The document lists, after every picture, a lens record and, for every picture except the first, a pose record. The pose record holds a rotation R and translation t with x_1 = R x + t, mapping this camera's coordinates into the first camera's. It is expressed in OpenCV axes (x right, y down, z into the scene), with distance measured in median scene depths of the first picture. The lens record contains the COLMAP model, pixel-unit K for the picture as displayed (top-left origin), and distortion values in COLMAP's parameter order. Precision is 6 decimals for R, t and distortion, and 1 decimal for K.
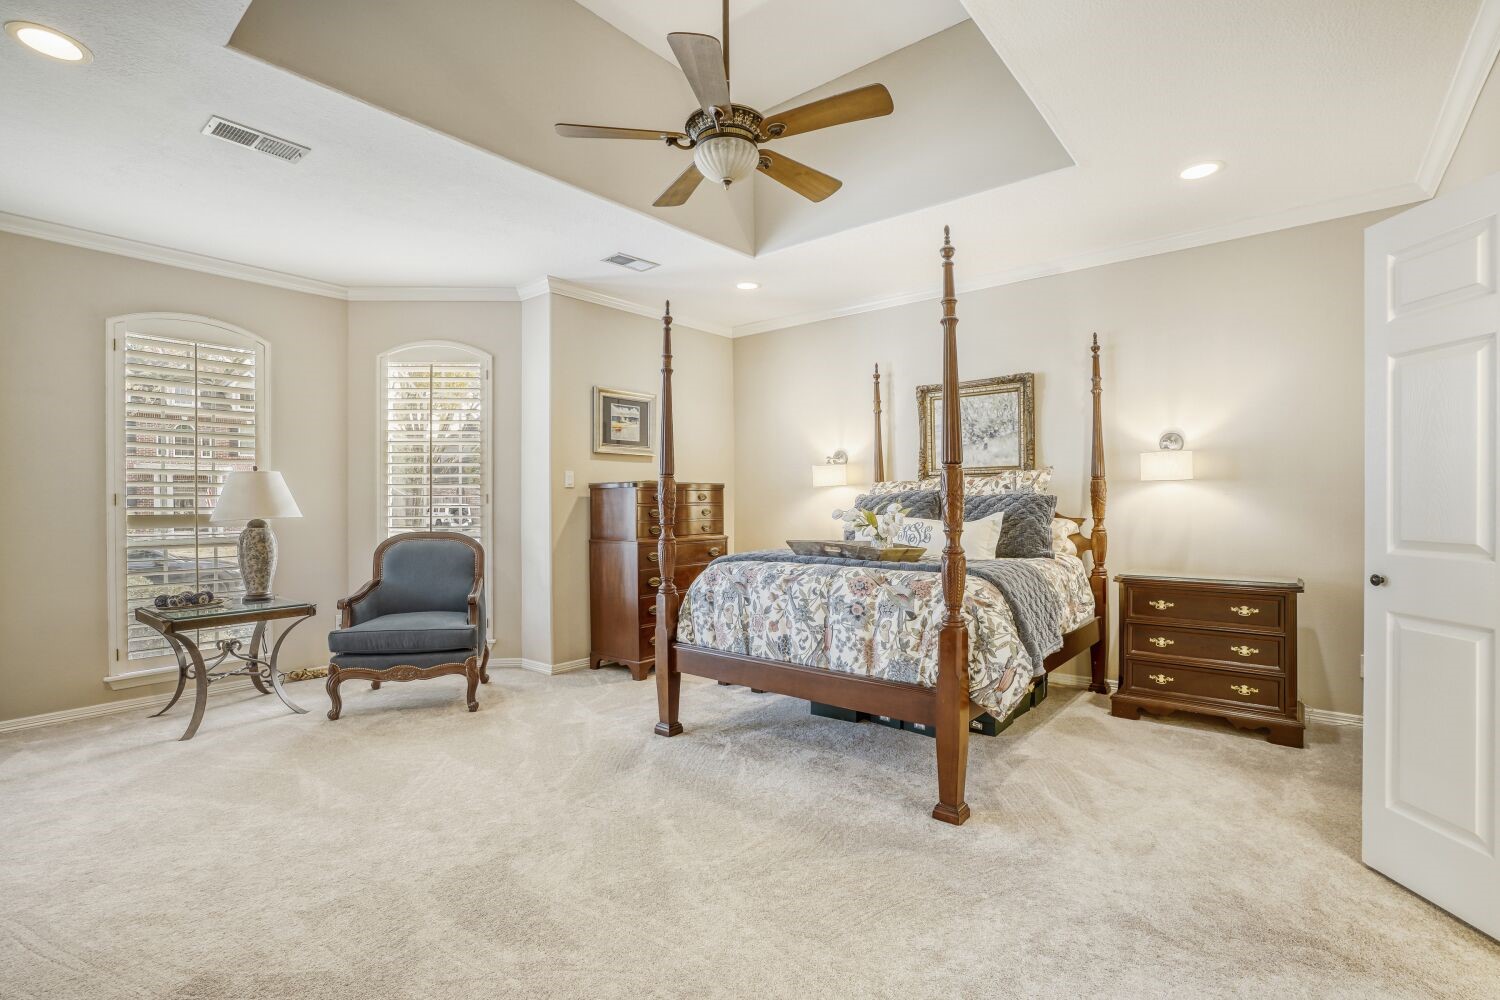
lens RADIAL K [[677.8, 0, 750.0], [0, 677.8, 500.0], [0, 0, 1]] dist [-0.001887, -0.000219]
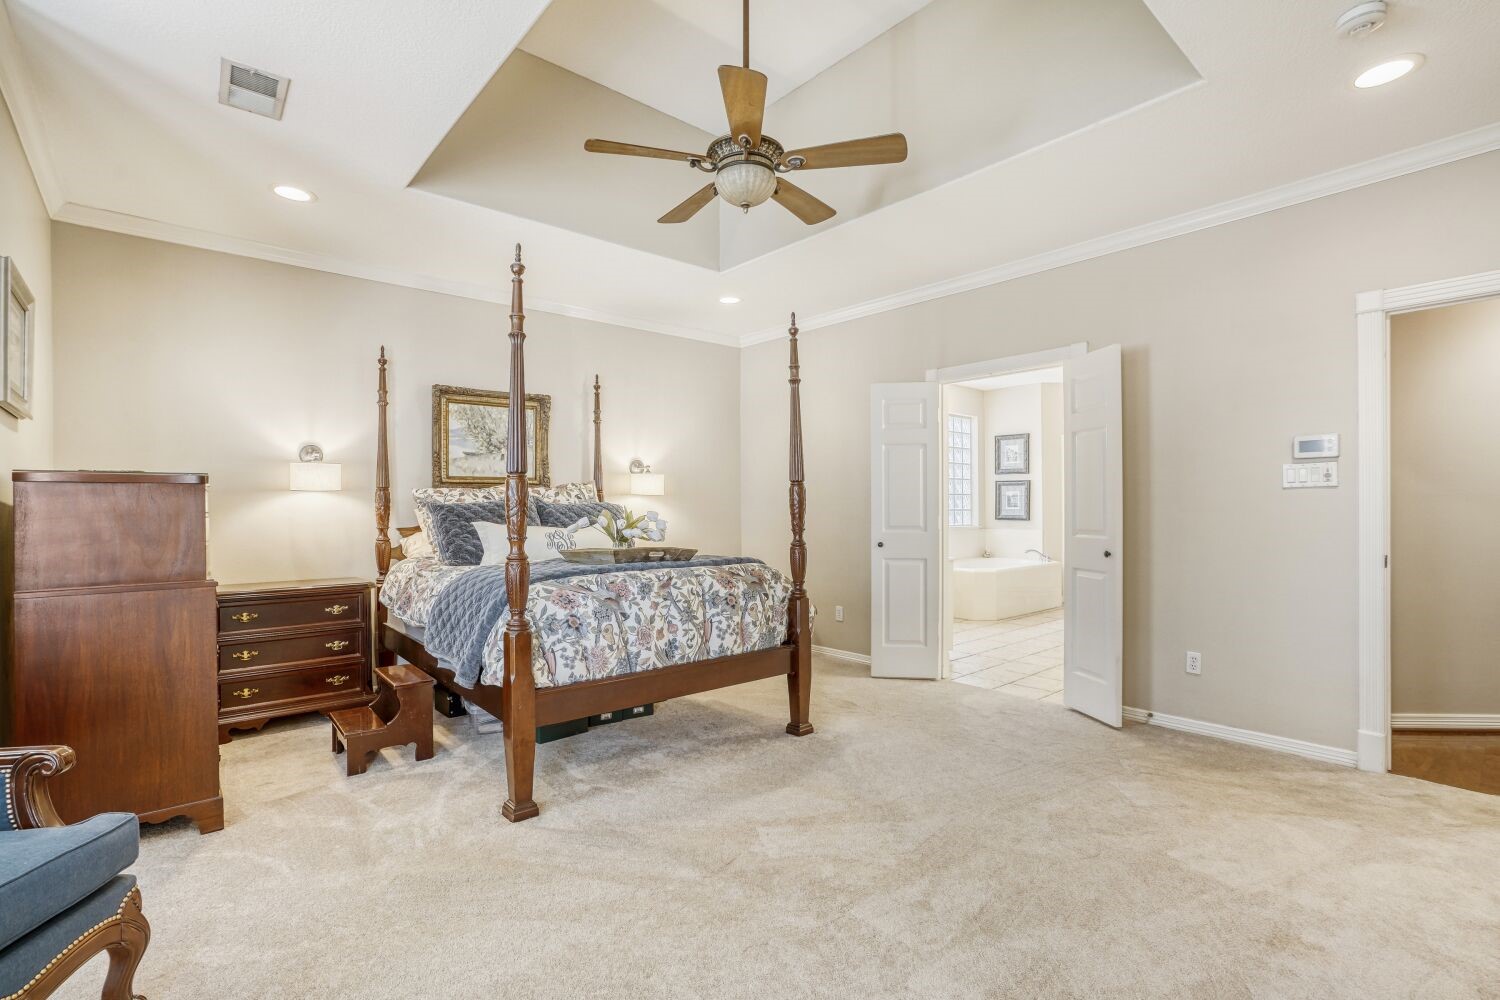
lens RADIAL K [[699.4, 0, 754.6], [0, 699.4, 505.3], [0, 0, 1]] dist [-0.057010, 0.029597]
pose [[0.176661, 0.011145, 0.984209, -0.941264], [0.004719, 0.999915, -0.012170, 0.011168], [-0.984260, 0.006794, 0.176594, 0.681690]]
